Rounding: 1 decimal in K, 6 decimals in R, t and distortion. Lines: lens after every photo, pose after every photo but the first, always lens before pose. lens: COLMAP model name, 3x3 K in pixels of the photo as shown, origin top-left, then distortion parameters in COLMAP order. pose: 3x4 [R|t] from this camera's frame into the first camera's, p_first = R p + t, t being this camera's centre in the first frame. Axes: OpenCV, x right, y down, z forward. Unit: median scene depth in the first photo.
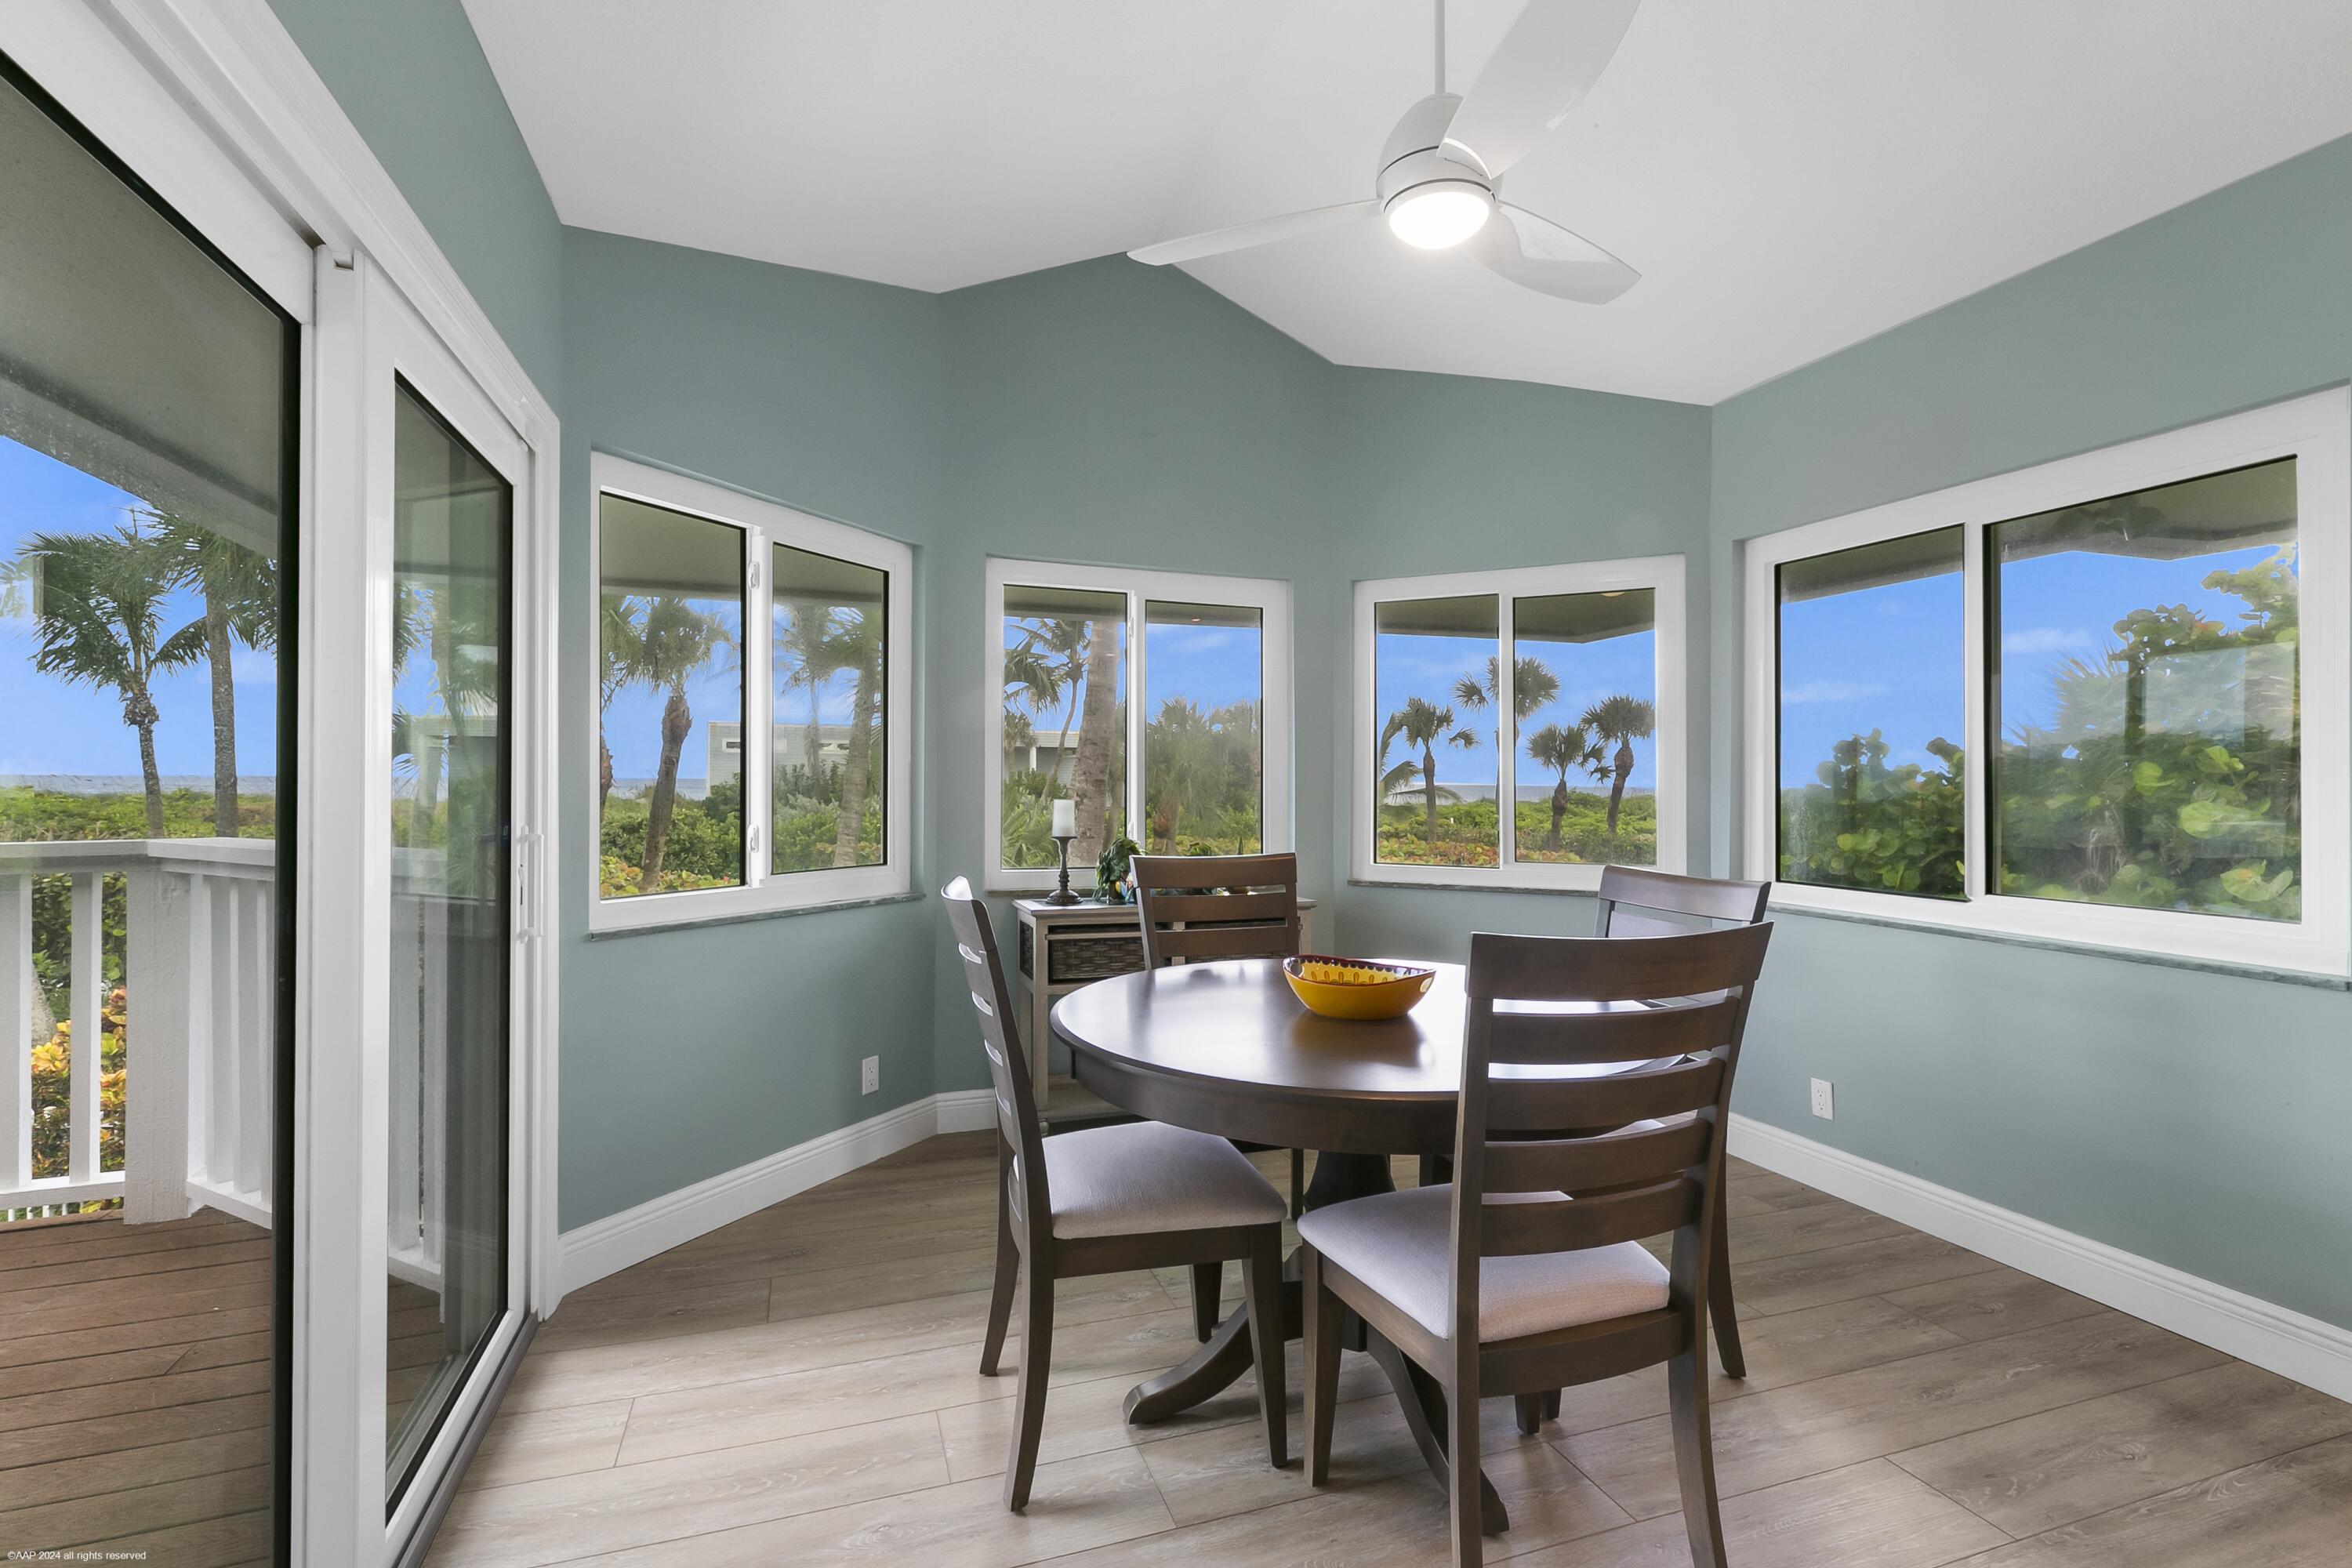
lens RADIAL K [[1073.3, 0, 1180.5], [0, 1073.3, 779.2], [0, 0, 1]] dist [0.012564, 0.000393]
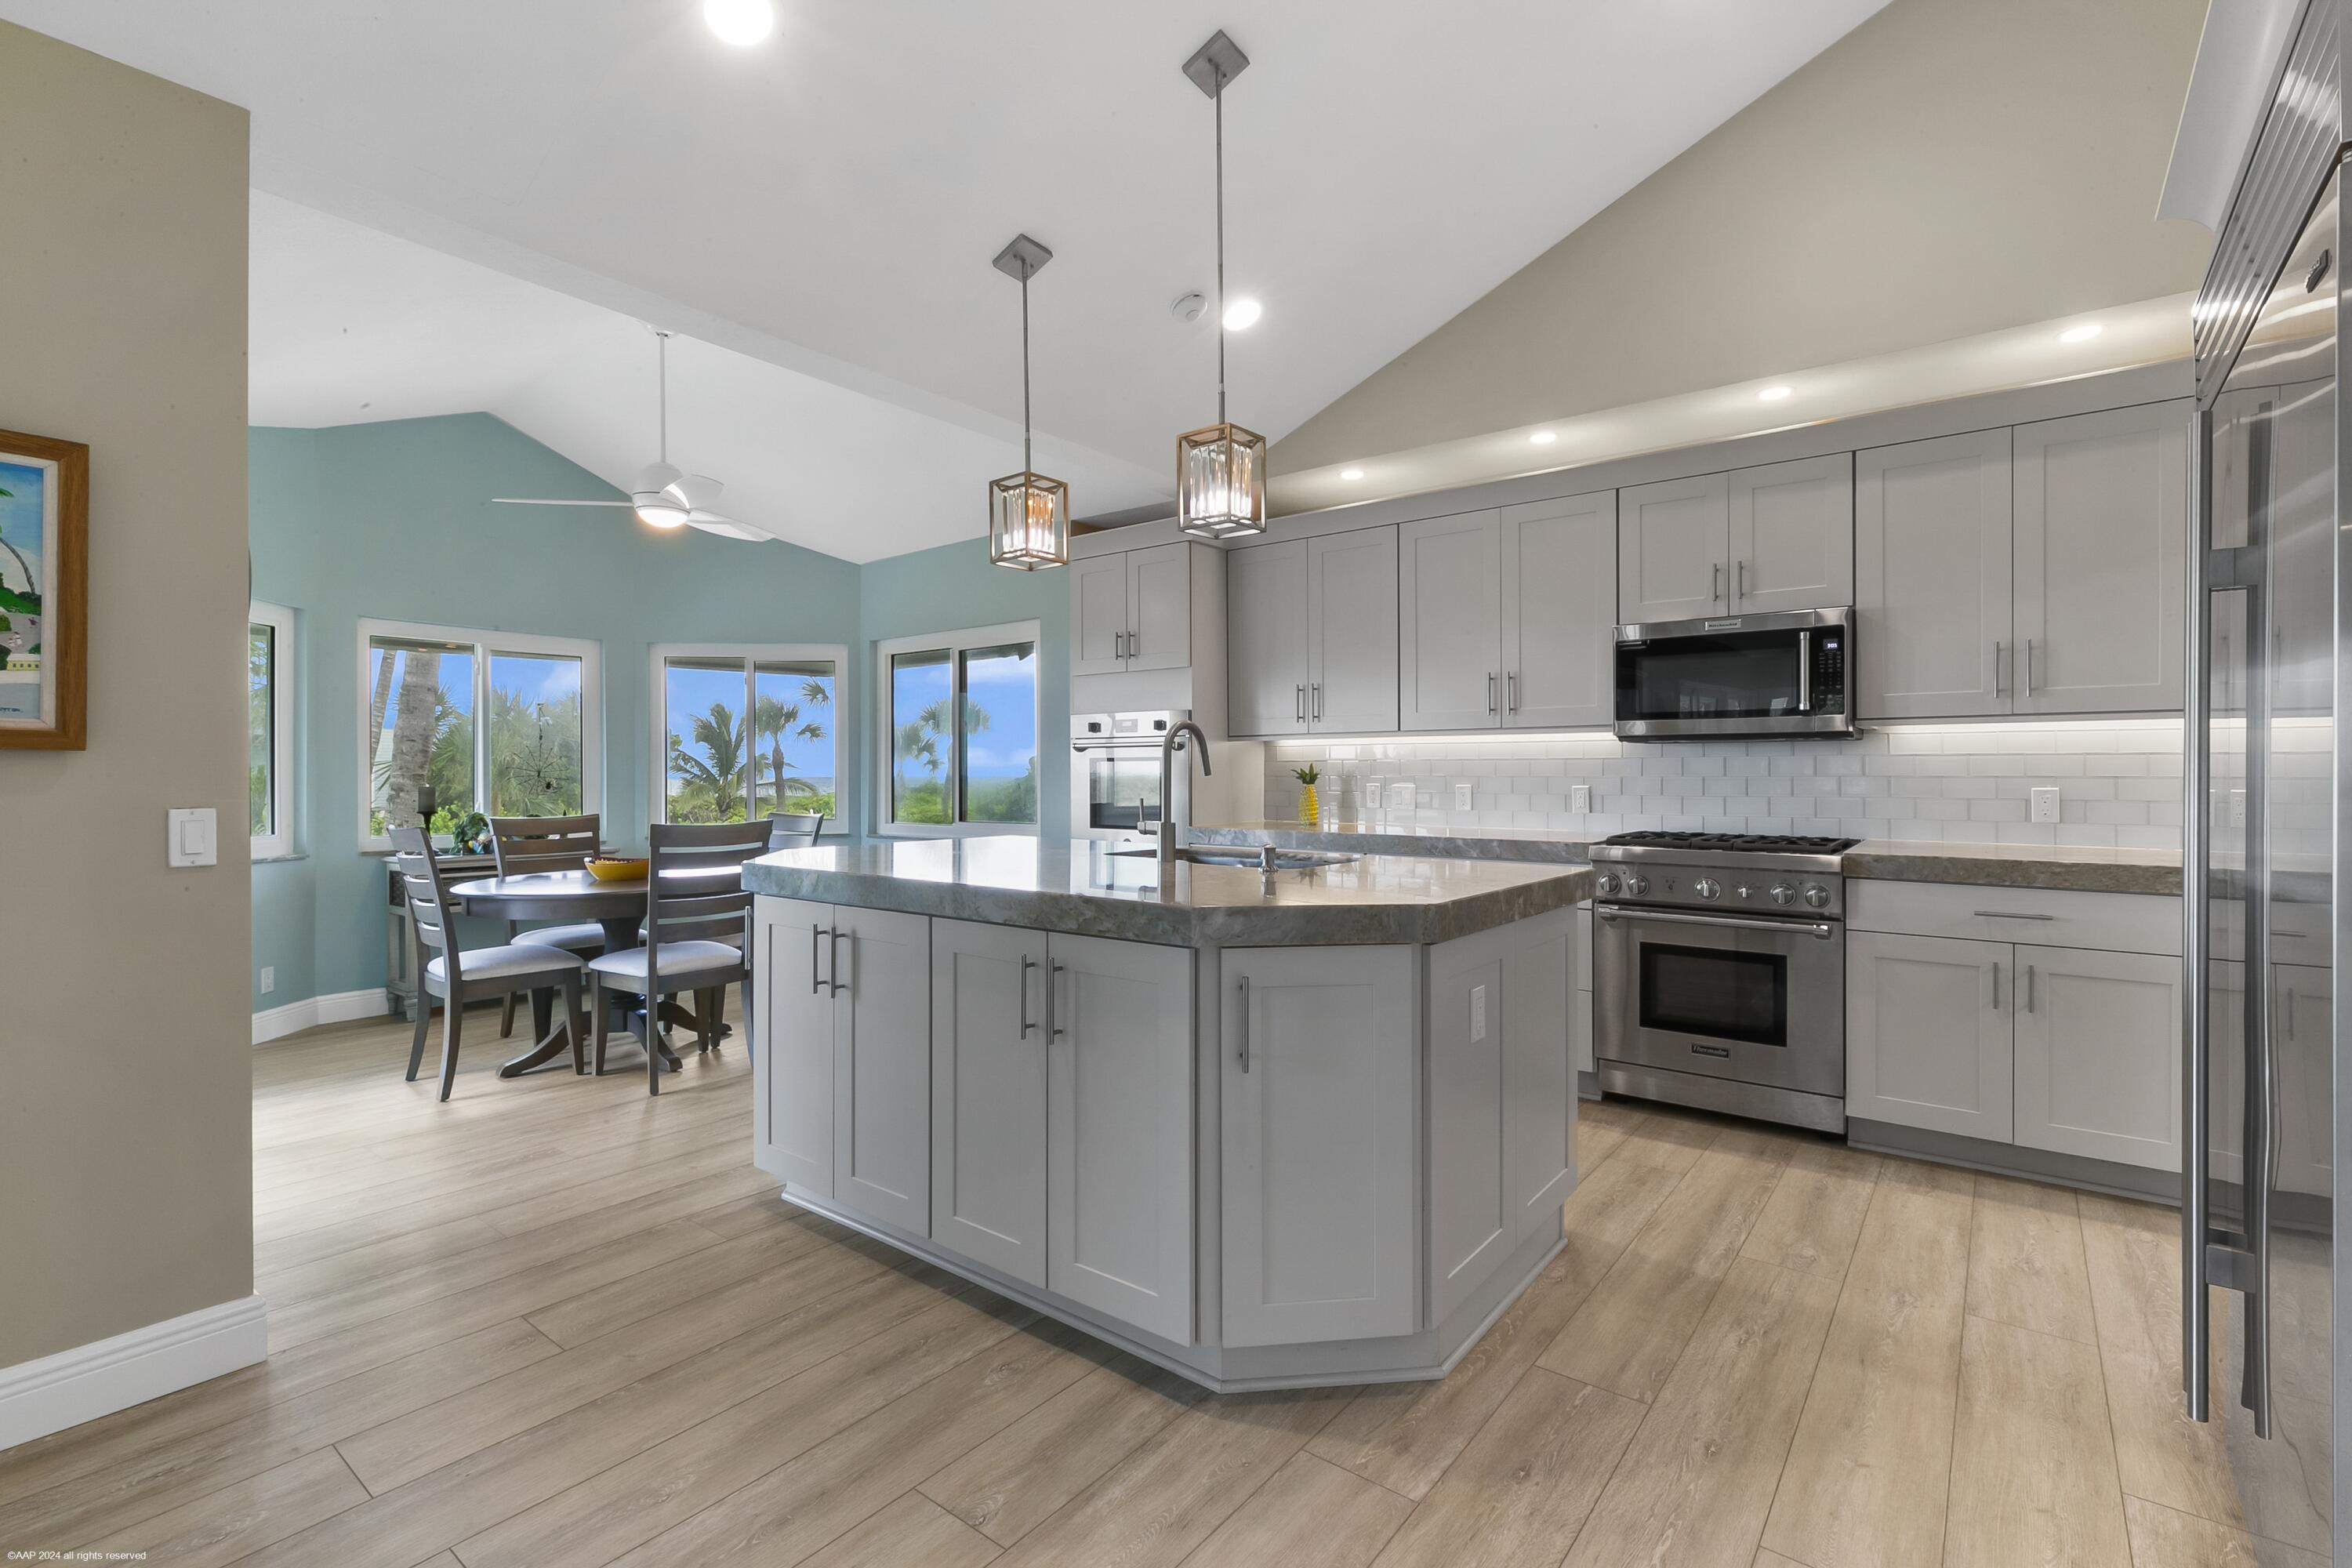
lens RADIAL K [[1073.3, 0, 1162.0], [0, 1073.3, 759.8], [0, 0, 1]] dist [0.012564, 0.000393]
pose [[0.849461, -0.001995, 0.527648, -0.029448], [0.007522, 0.999937, -0.008329, 0.001218], [-0.527598, 0.011044, 0.849422, -0.720182]]
